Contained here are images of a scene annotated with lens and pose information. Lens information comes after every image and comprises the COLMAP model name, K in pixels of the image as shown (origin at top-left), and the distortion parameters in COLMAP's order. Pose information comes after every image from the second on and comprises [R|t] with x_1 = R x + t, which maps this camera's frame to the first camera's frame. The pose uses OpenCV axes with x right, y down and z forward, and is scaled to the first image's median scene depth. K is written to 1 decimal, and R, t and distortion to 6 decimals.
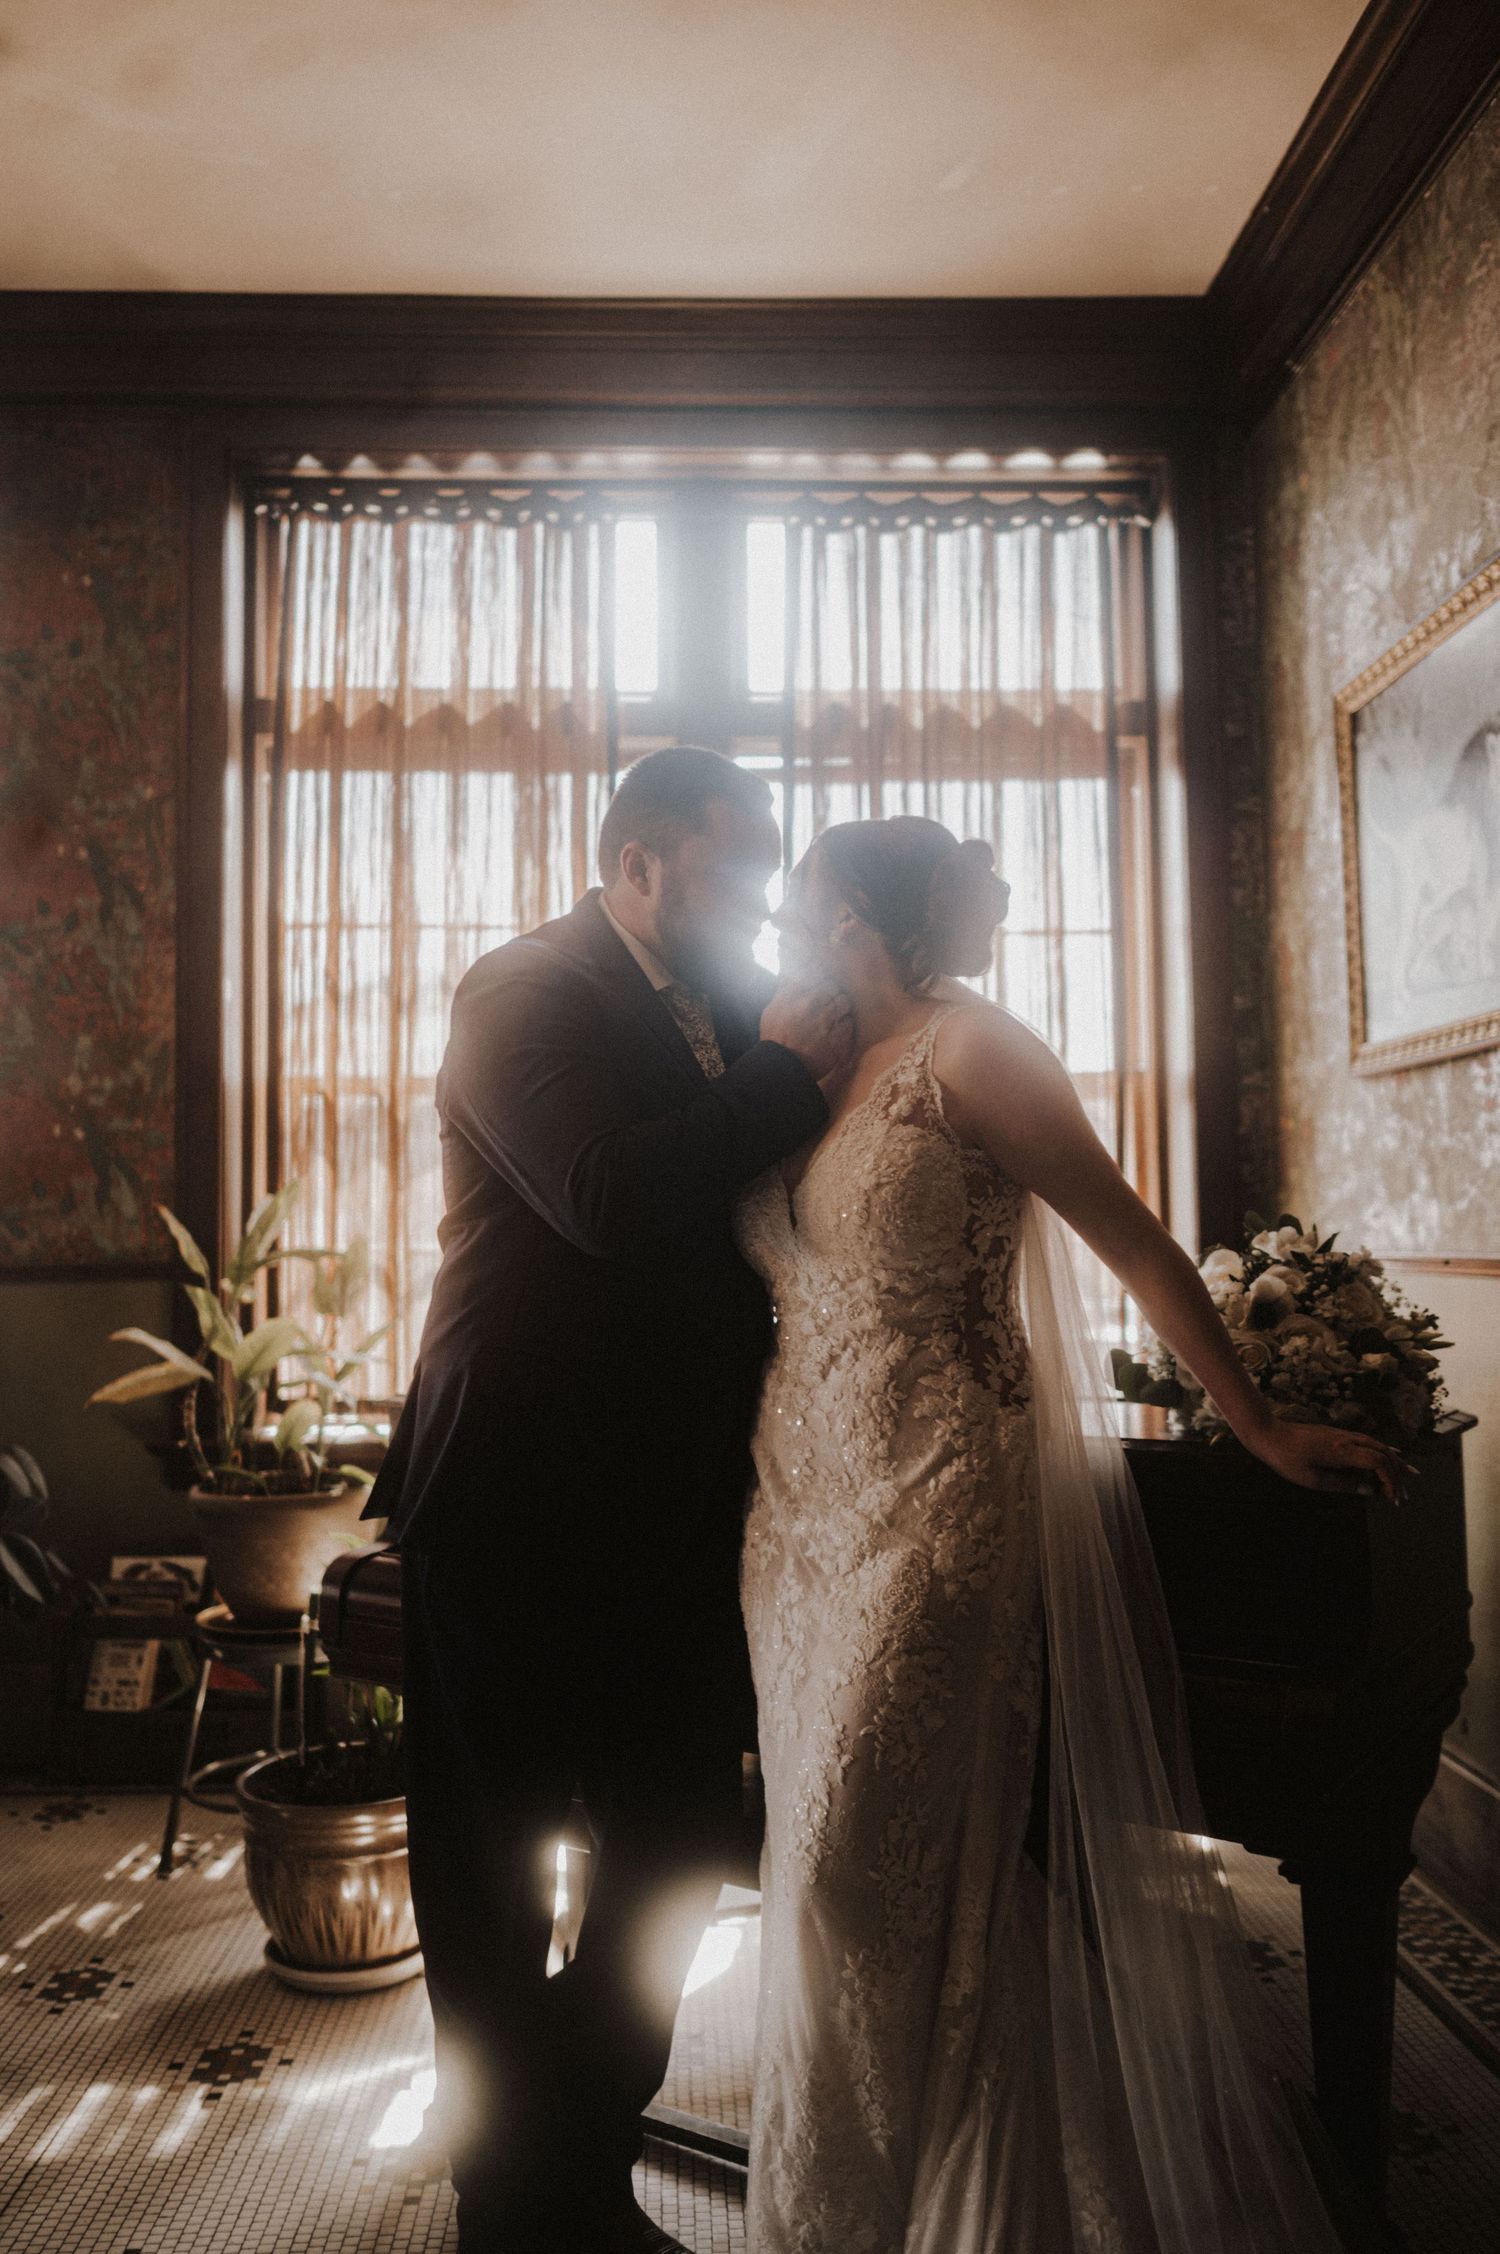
lens RADIAL K [[1812.3, 0, 739.6], [0, 1812.3, 1123.3], [0, 0, 1]] dist [-0.004065, -0.002088]
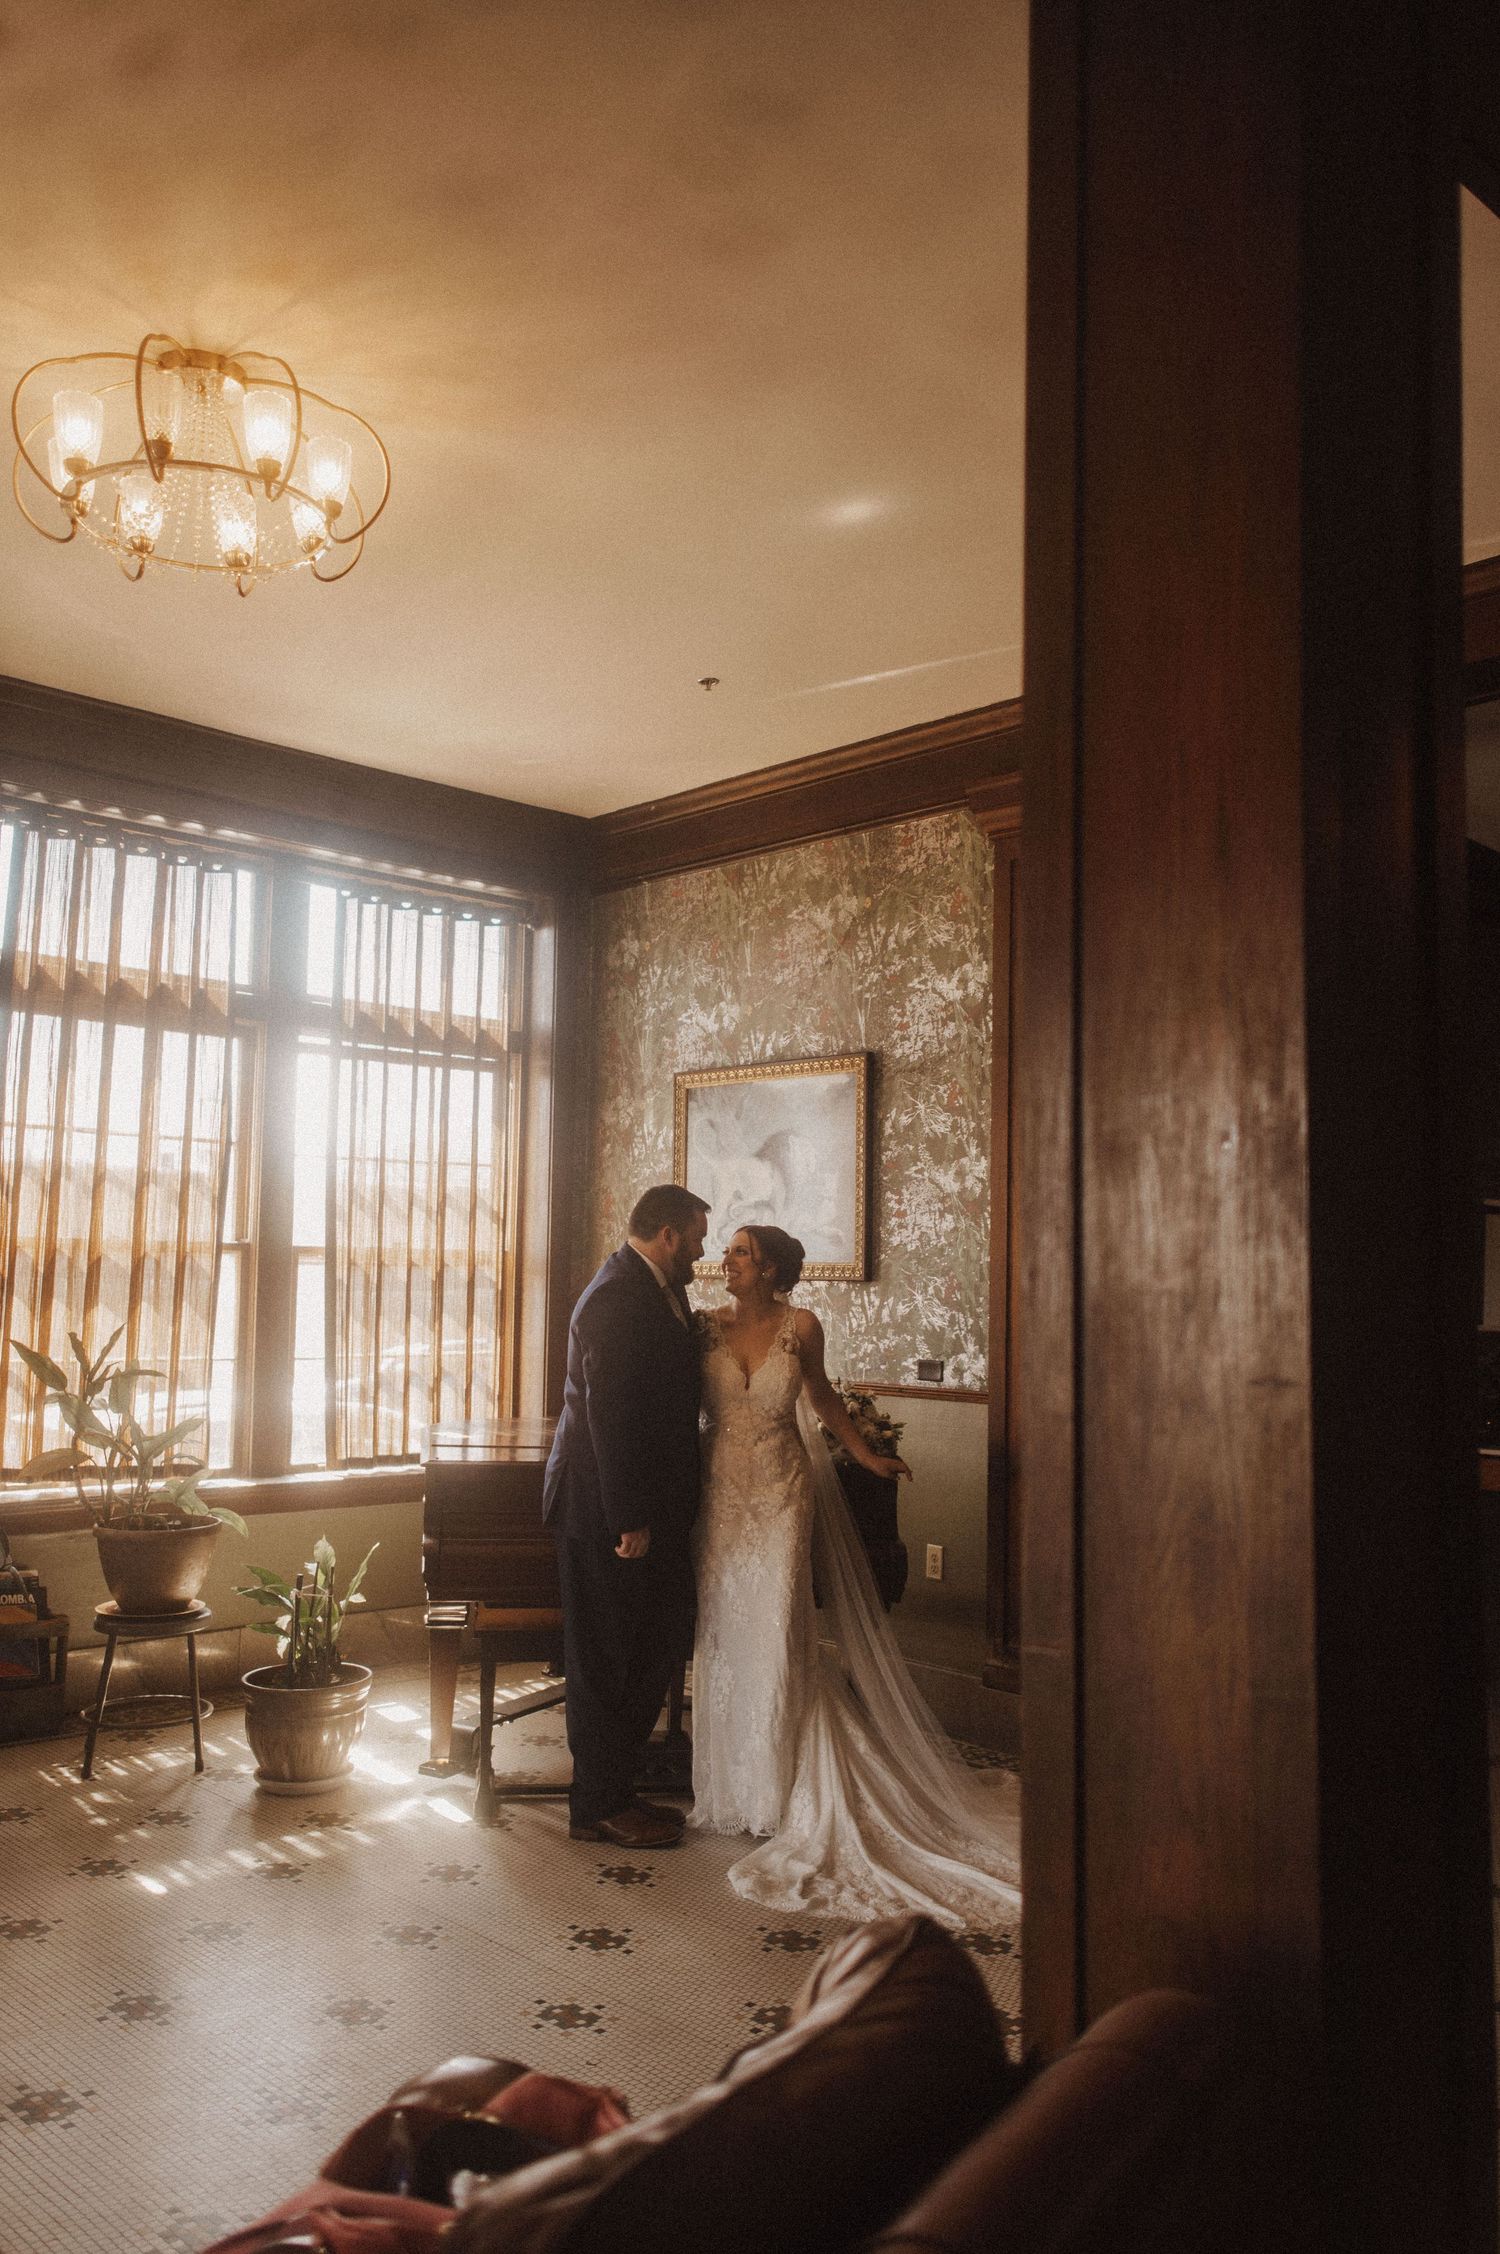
lens RADIAL K [[1739.1, 0, 751.9], [0, 1739.1, 1133.5], [0, 0, 1]] dist [0.041849, -0.000672]
pose [[0.756699, 0.083372, 0.648426, -0.701961], [-0.068894, 0.996482, -0.047726, -0.081912], [-0.650123, -0.008559, 0.759781, -0.398043]]
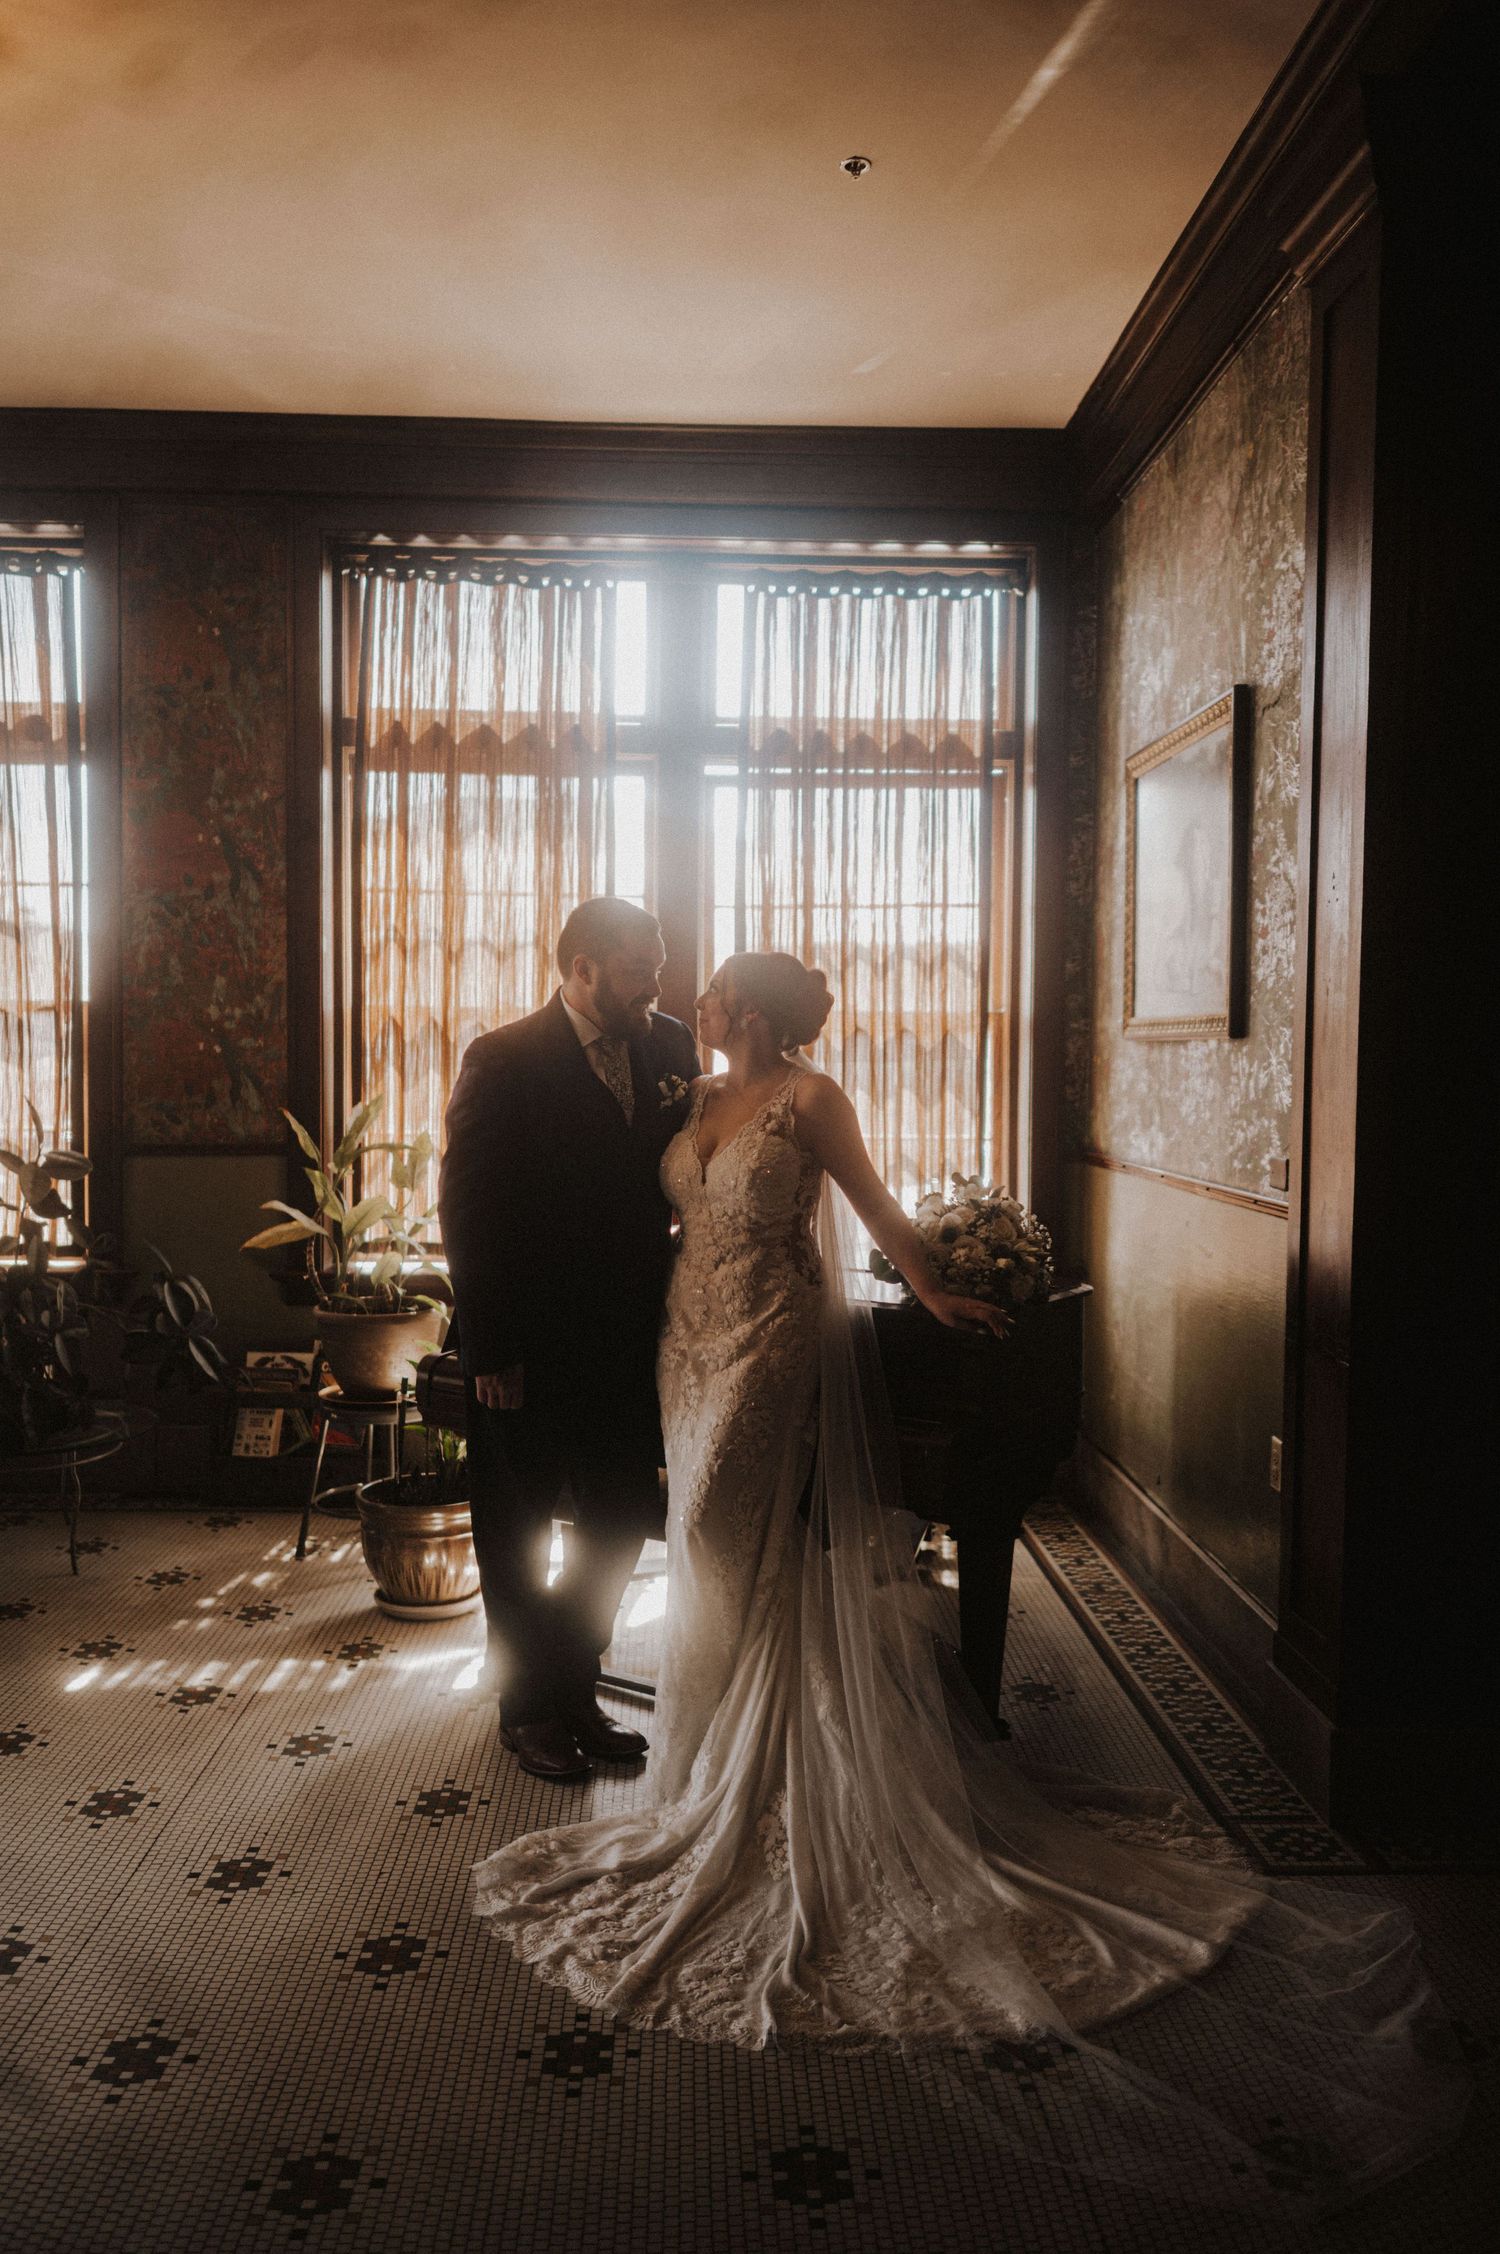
lens RADIAL K [[1780.6, 0, 753.5], [0, 1780.6, 1133.2], [0, 0, 1]] dist [0.000695, 0.000748]
pose [[0.999773, 0.021299, 0.000363, 0.041770], [-0.021216, 0.994060, 0.106744, -0.082125], [0.001913, -0.106727, 0.994286, -0.342967]]
